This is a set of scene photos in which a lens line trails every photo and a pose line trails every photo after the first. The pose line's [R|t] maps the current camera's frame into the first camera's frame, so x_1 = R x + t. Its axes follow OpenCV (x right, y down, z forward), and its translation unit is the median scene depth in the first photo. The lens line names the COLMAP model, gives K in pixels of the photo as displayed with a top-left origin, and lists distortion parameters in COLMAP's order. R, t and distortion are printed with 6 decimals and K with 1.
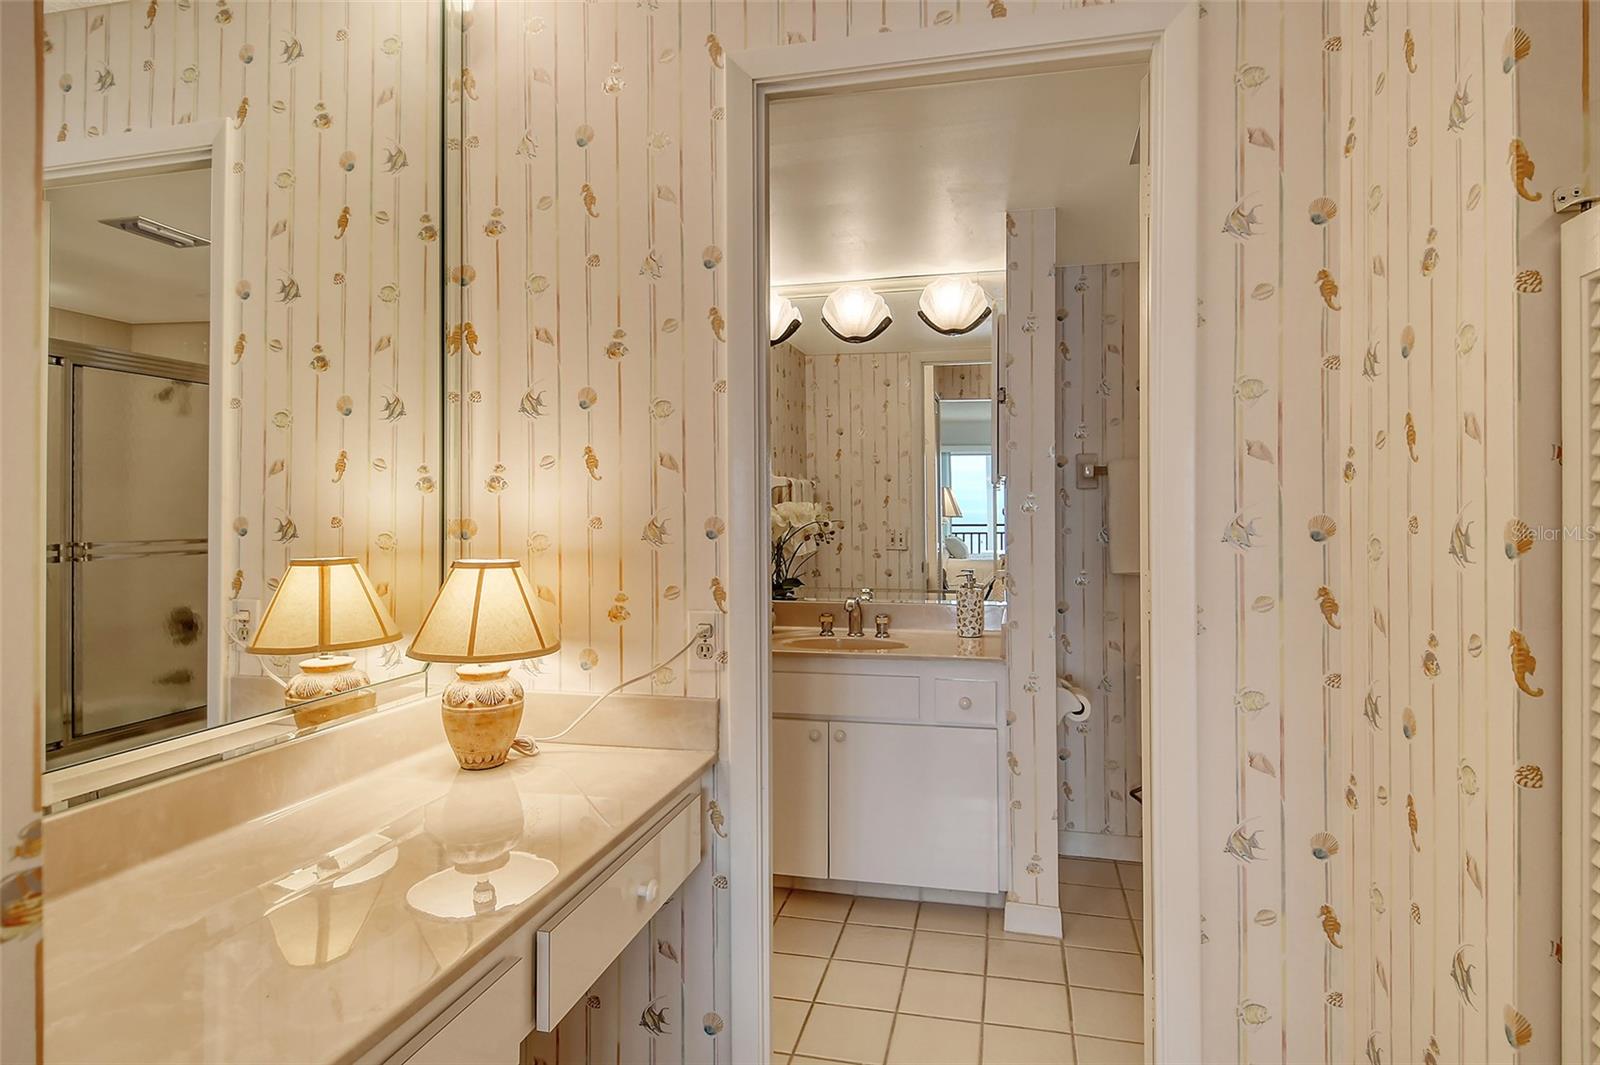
lens RADIAL K [[857.7, 0, 815.4], [0, 857.7, 511.5], [0, 0, 1]] dist [0.052394, -0.040725]
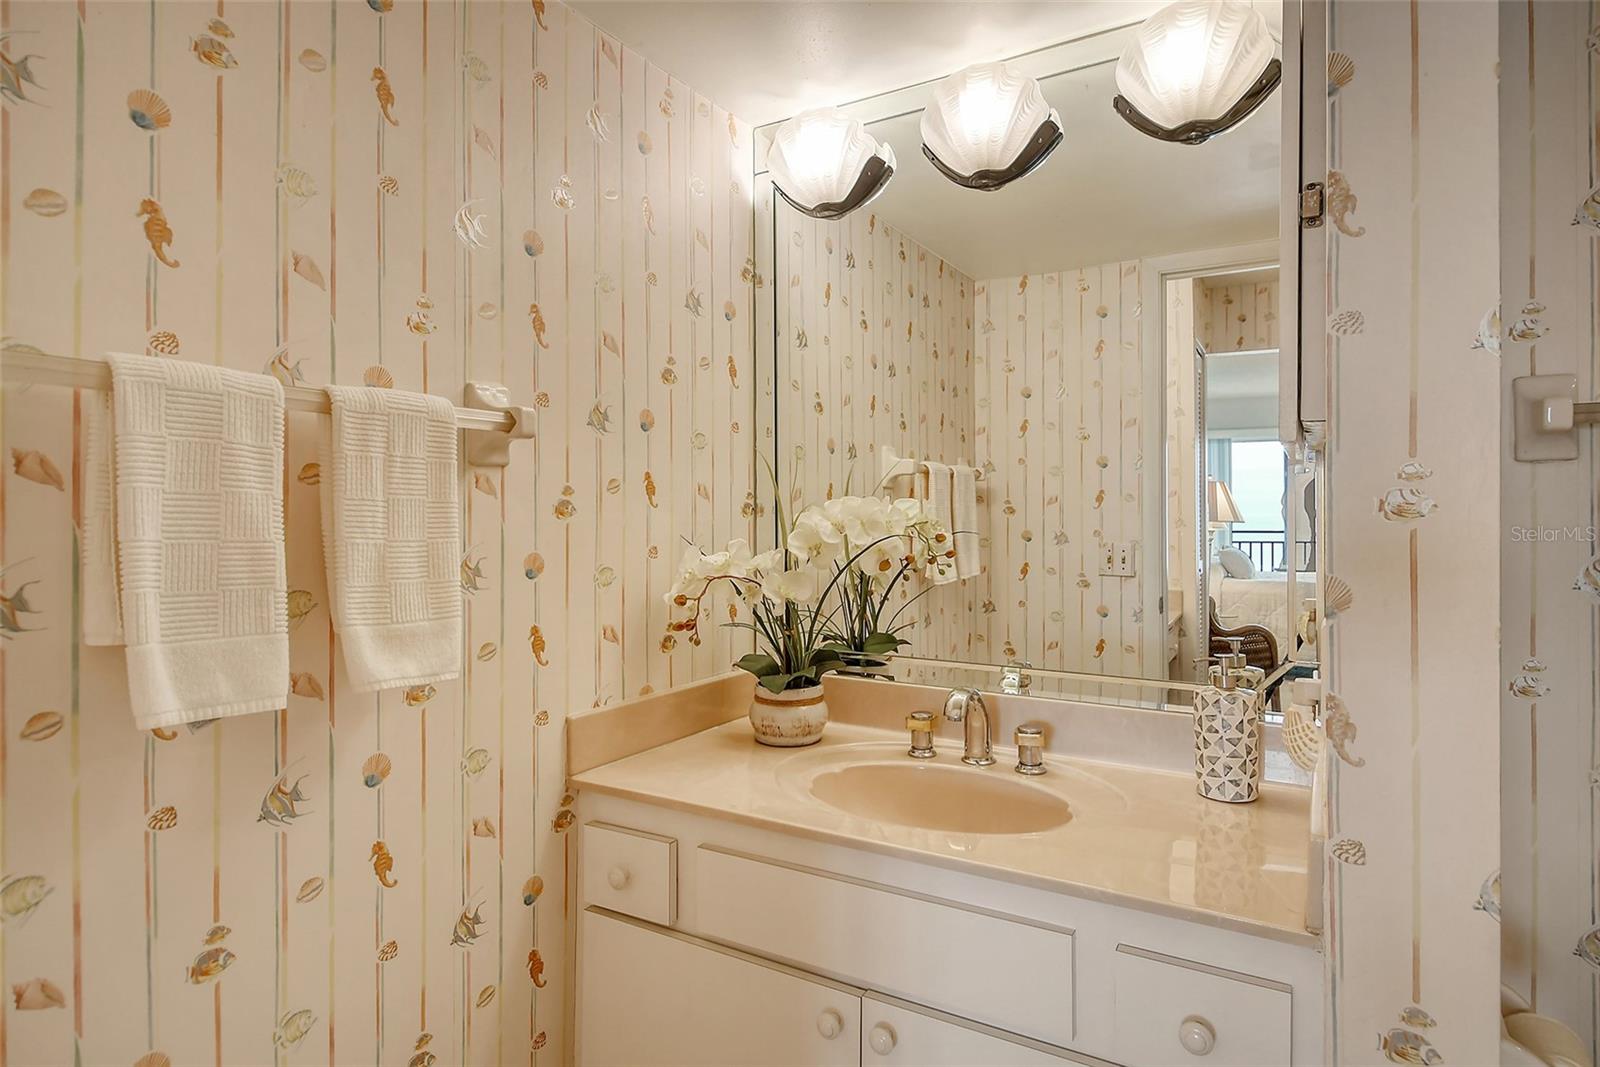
lens RADIAL K [[857.7, 0, 815.4], [0, 857.7, 512.5], [0, 0, 1]] dist [0.052394, -0.040725]
pose [[0.955488, 0.002811, -0.295015, 0.070511], [-0.003119, 0.999995, -0.000574, -0.000665], [0.295012, 0.001469, 0.955492, 0.330775]]
